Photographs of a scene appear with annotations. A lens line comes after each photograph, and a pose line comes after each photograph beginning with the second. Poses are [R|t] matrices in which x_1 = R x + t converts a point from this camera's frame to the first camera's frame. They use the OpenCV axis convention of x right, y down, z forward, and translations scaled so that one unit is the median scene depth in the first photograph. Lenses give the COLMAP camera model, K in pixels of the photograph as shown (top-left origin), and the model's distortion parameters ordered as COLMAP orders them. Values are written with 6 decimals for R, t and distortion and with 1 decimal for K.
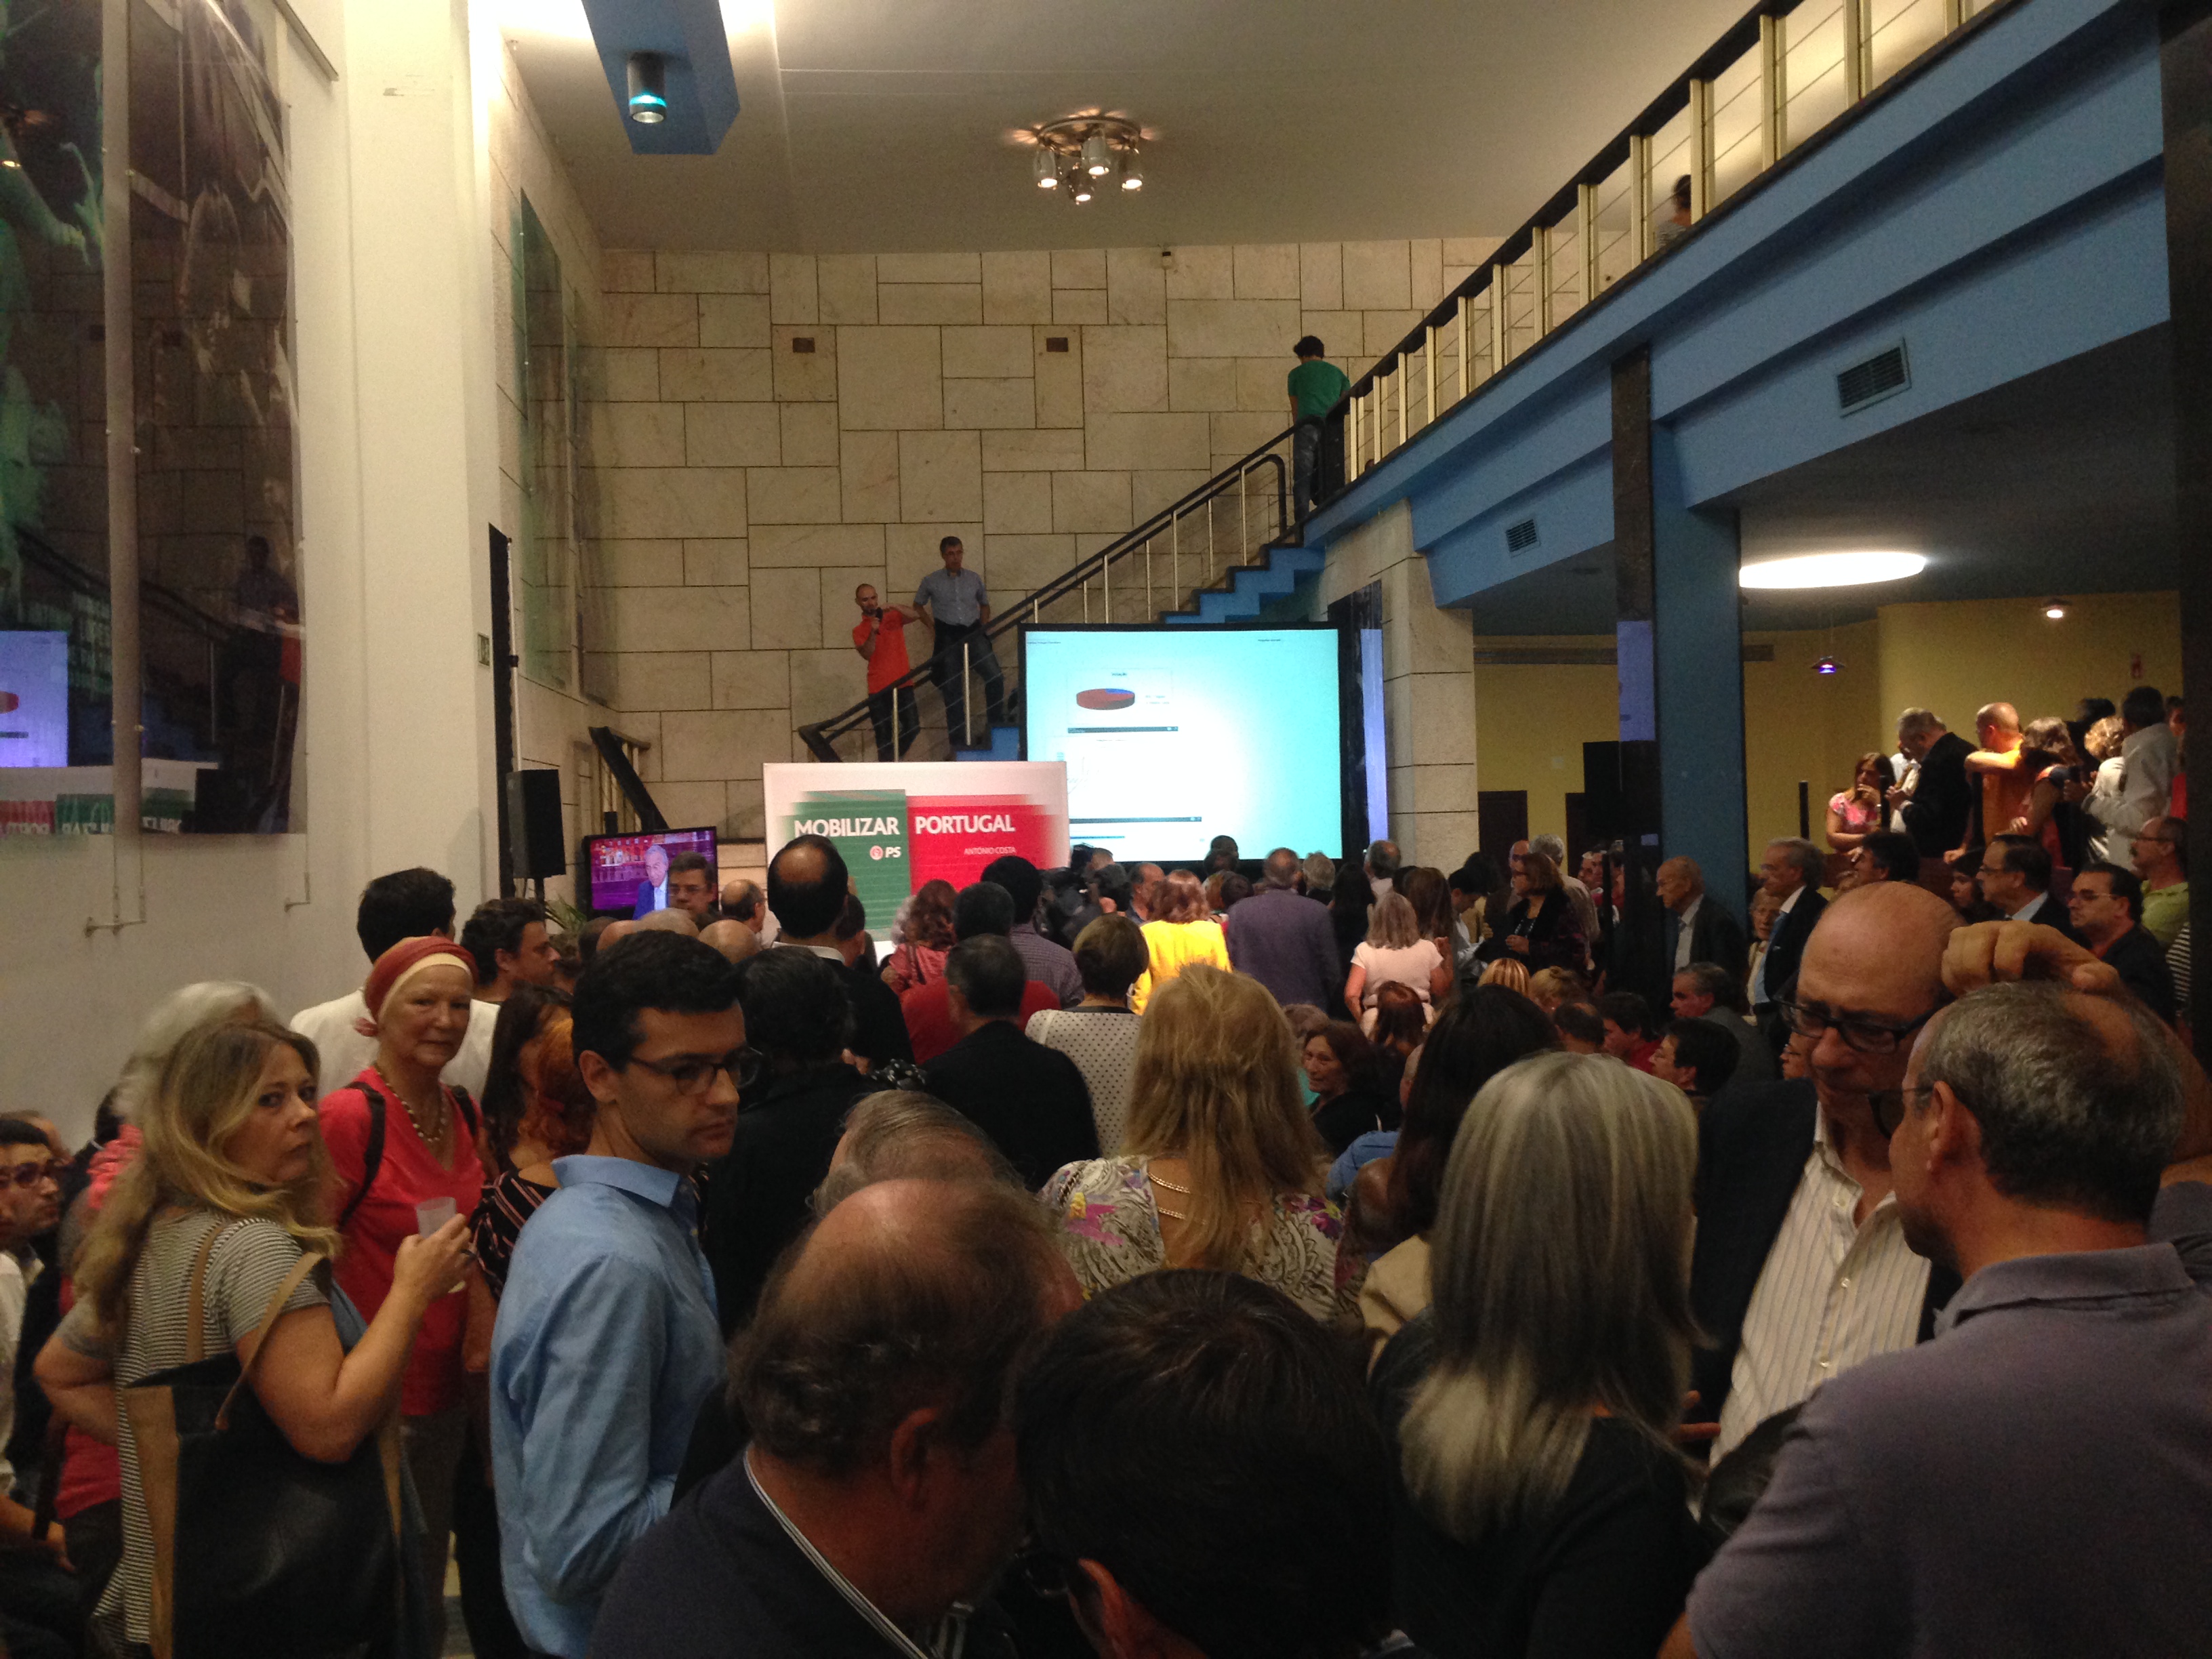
lens RADIAL K [[2093.7, 0, 1102.8], [0, 2093.7, 831.2], [0, 0, 1]] dist [0.059113, 0.000000]
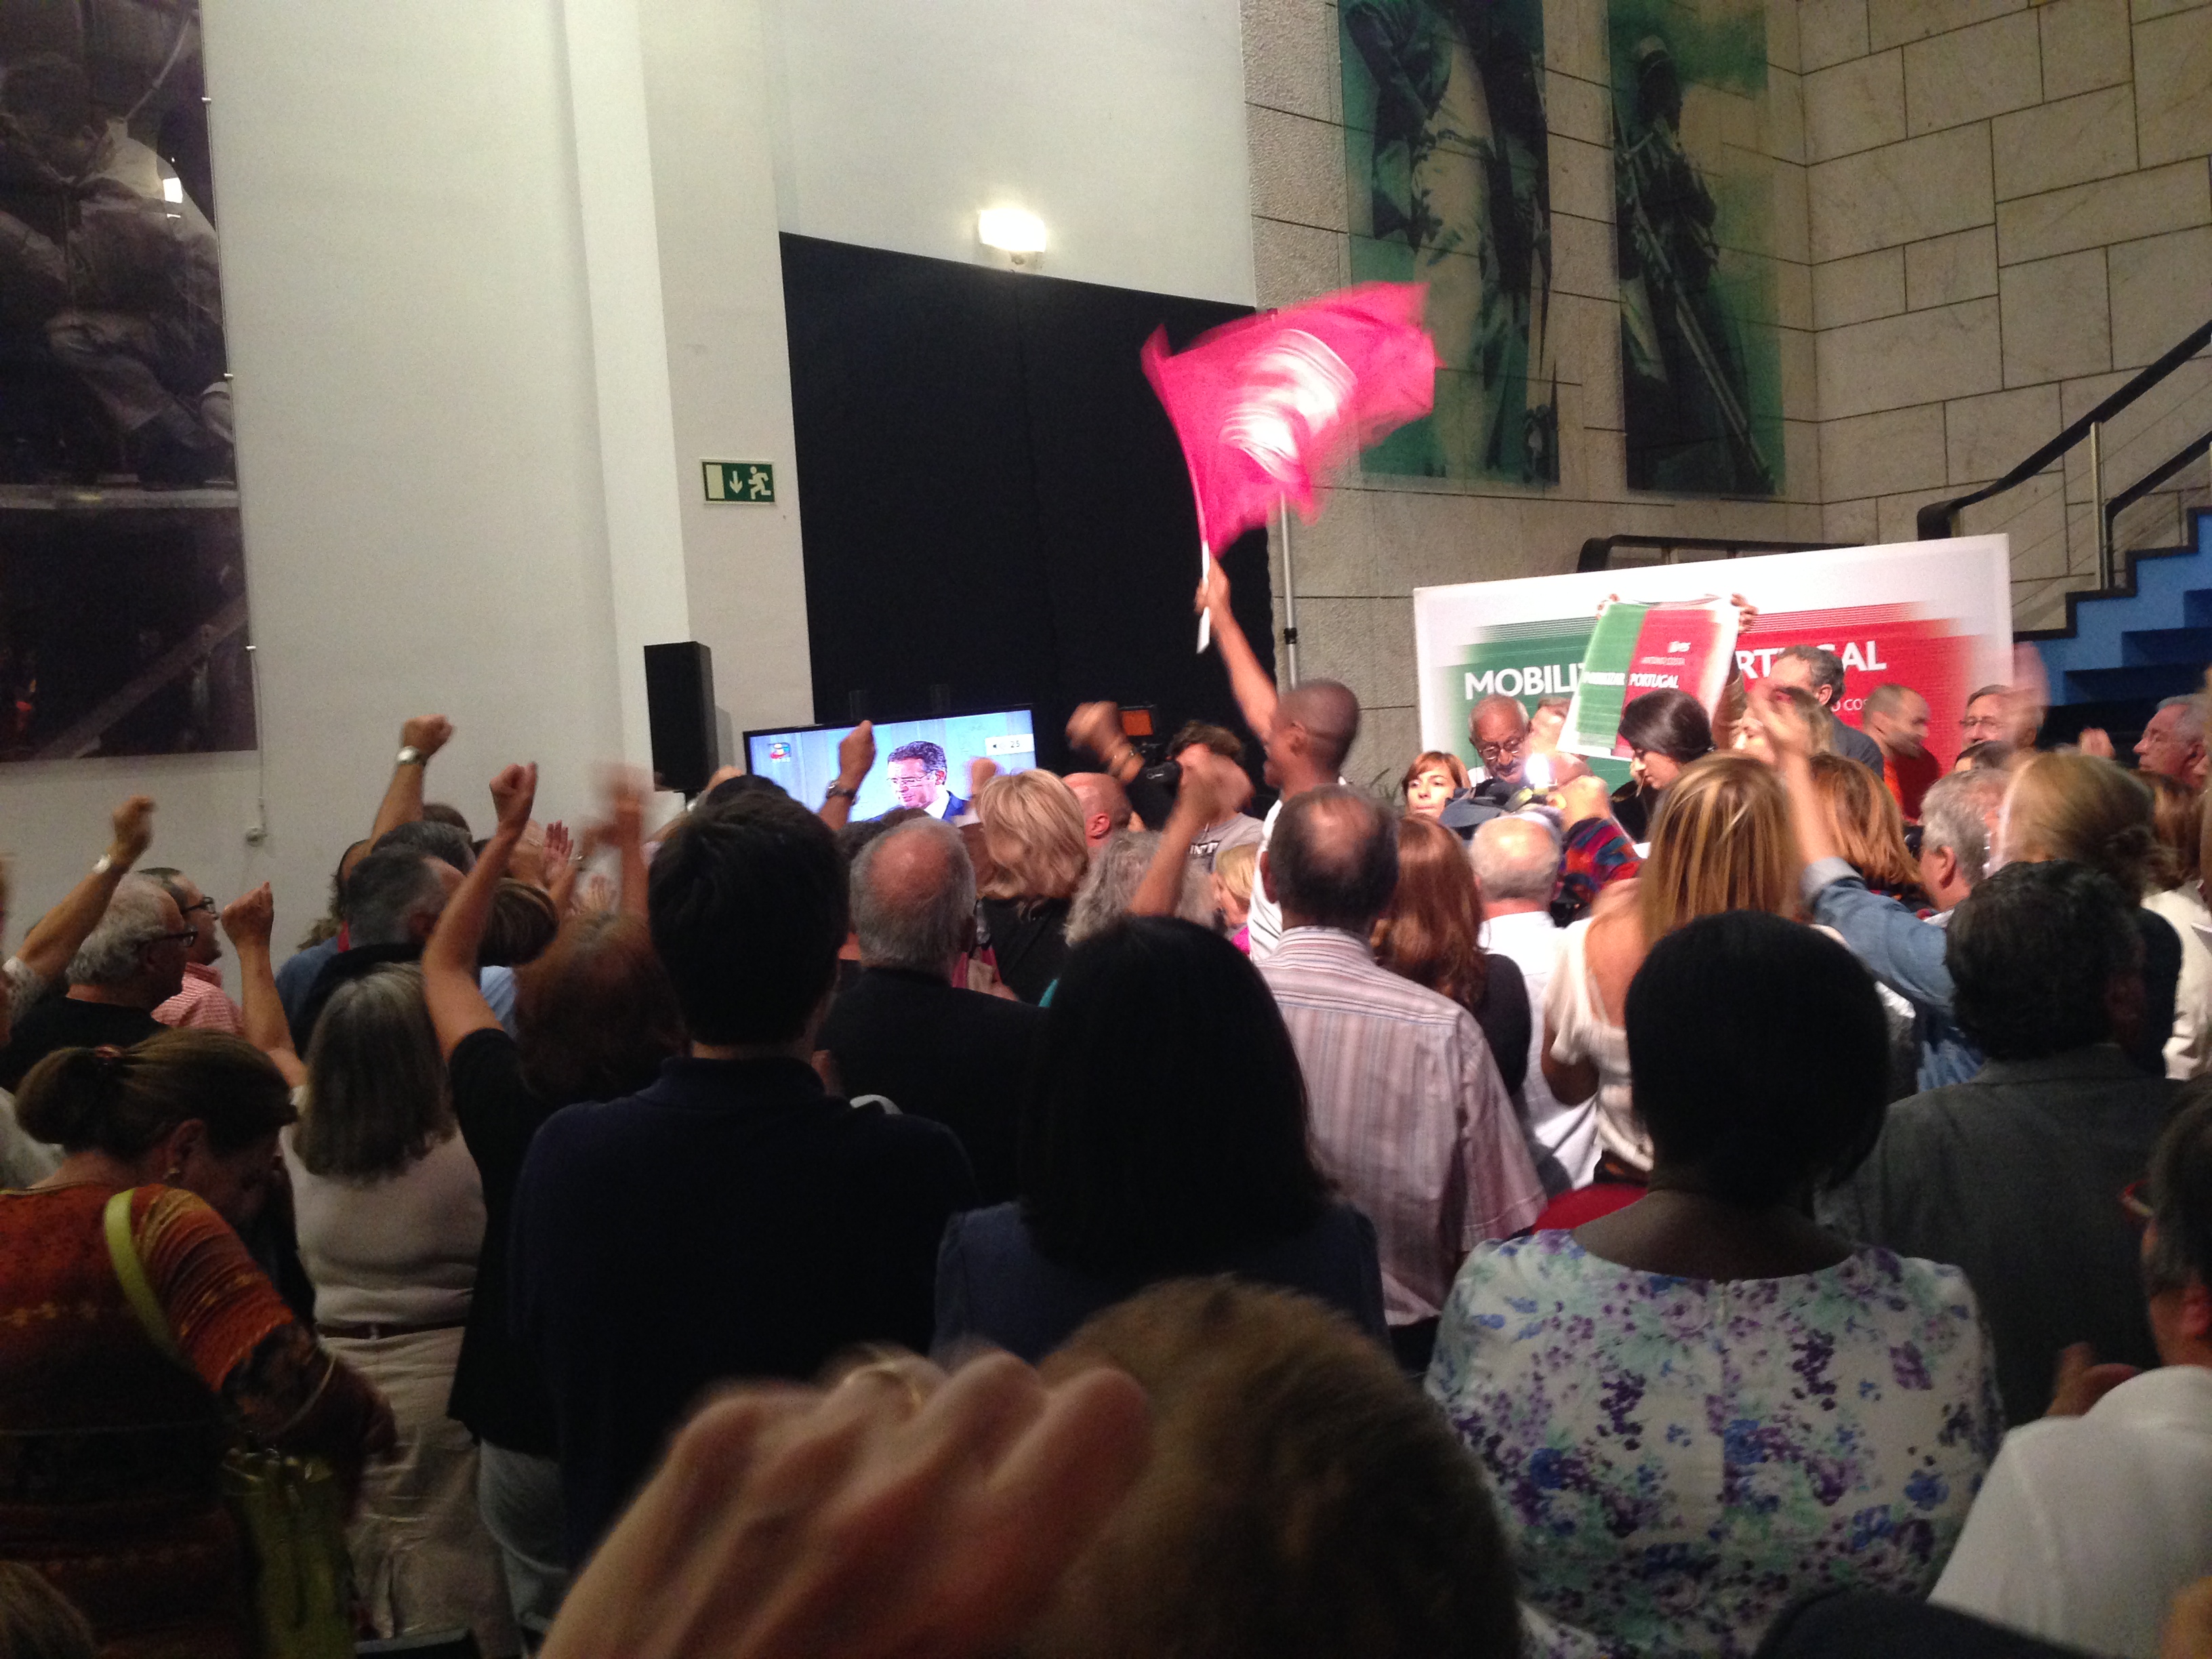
lens RADIAL K [[2093.7, 0, 1204.2], [0, 2093.7, 807.1], [0, 0, 1]] dist [0.059113, 0.000000]
pose [[0.611830, 0.024572, -0.790607, 0.229427], [0.042651, 0.997038, 0.063994, -0.005990], [0.789838, -0.072874, 0.608970, 0.373278]]
